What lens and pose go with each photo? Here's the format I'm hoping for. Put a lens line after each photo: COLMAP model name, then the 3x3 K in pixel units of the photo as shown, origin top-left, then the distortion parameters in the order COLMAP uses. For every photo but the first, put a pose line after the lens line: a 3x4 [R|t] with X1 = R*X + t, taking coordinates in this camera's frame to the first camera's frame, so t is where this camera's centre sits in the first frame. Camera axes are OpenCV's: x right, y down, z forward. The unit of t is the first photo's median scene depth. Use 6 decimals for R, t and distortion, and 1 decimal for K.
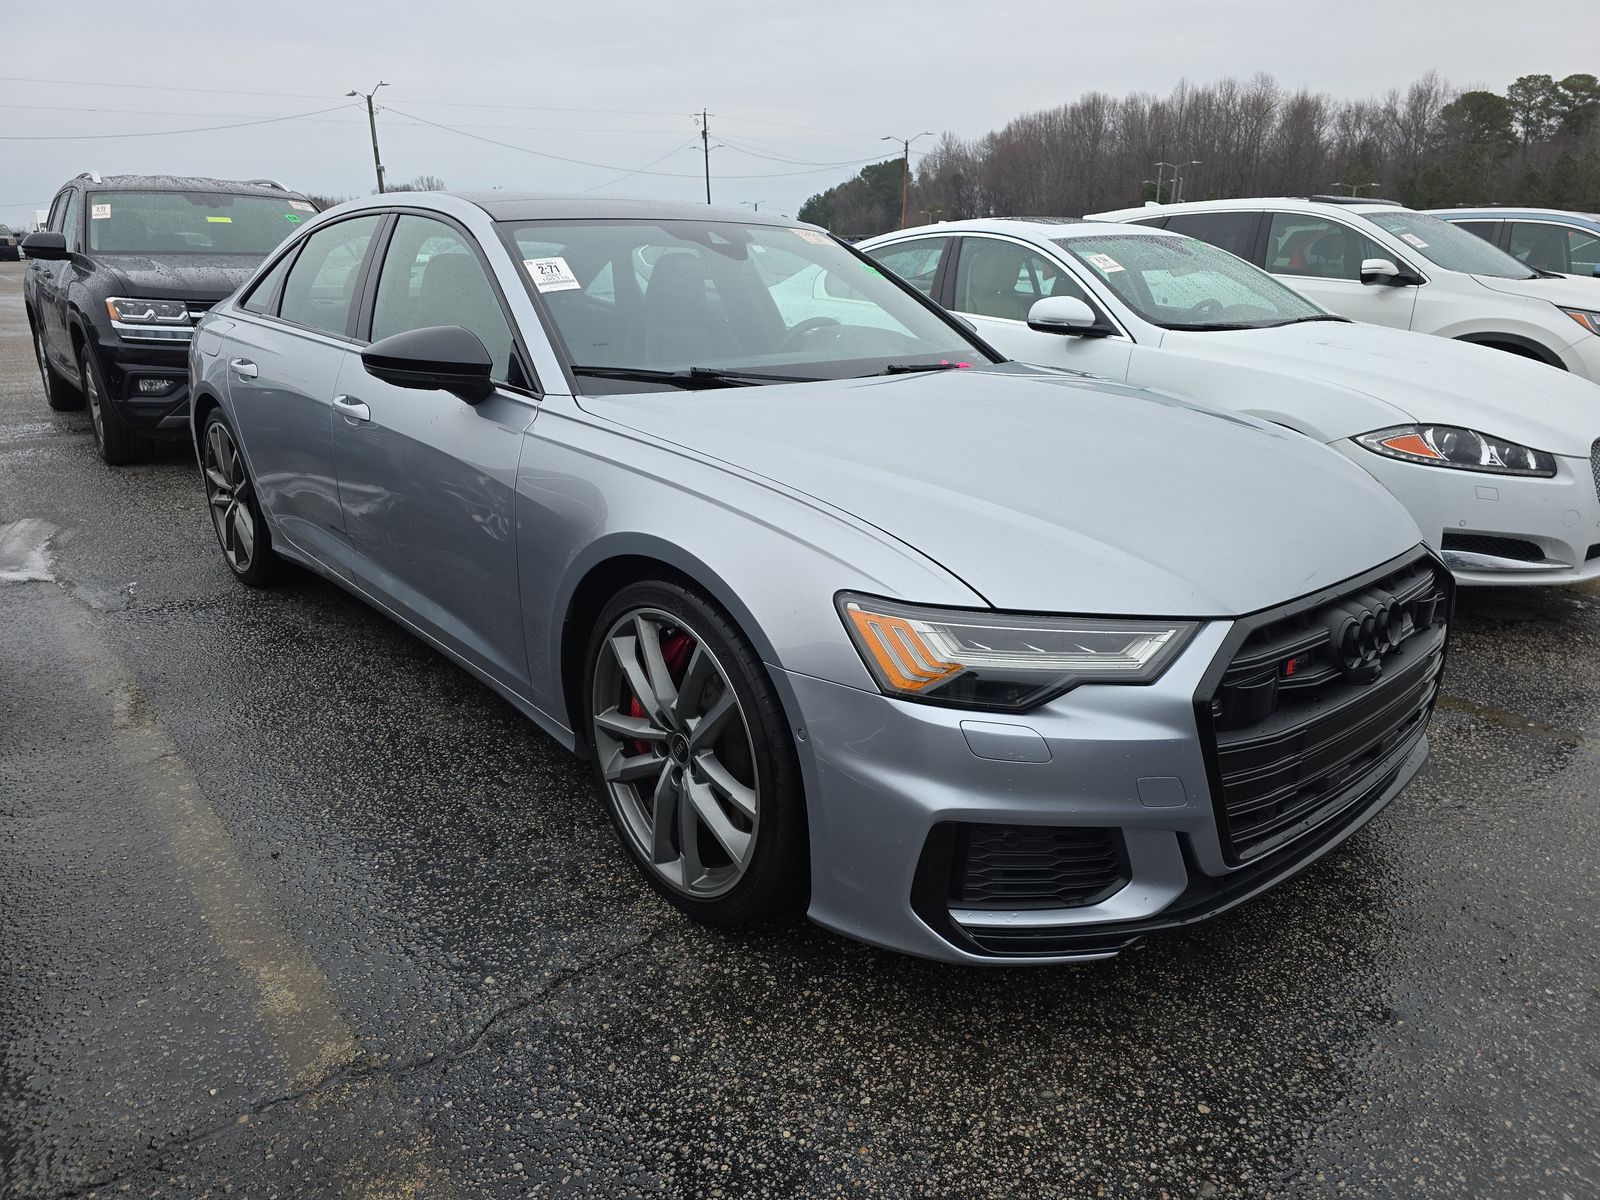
lens RADIAL K [[1083.4, 0, 800.0], [0, 1083.4, 600.0], [0, 0, 1]] dist [0.043608, -0.034676]
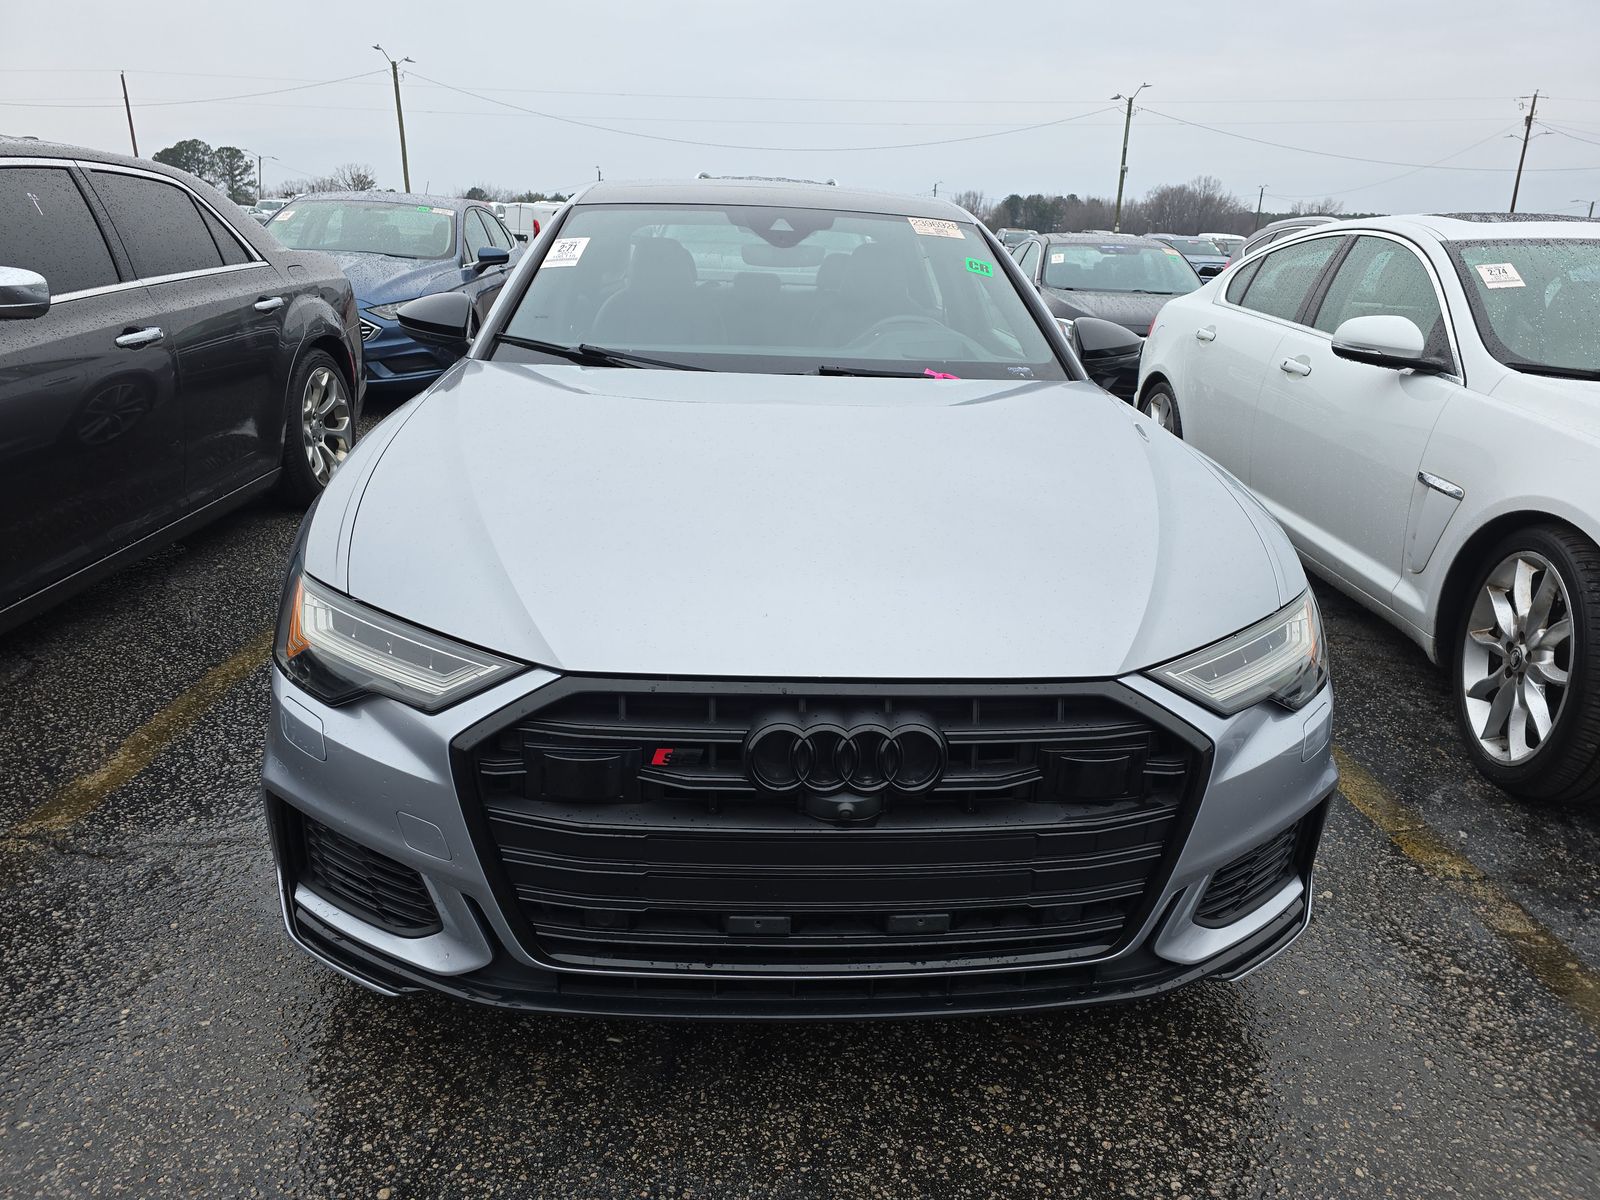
lens RADIAL K [[1083.4, 0, 800.0], [0, 1083.4, 600.0], [0, 0, 1]] dist [0.043608, -0.034676]
pose [[0.792855, 0.214402, -0.570450, 0.928523], [-0.214752, 0.974318, 0.067717, -0.122327], [0.570319, 0.068815, 0.818536, 0.385963]]
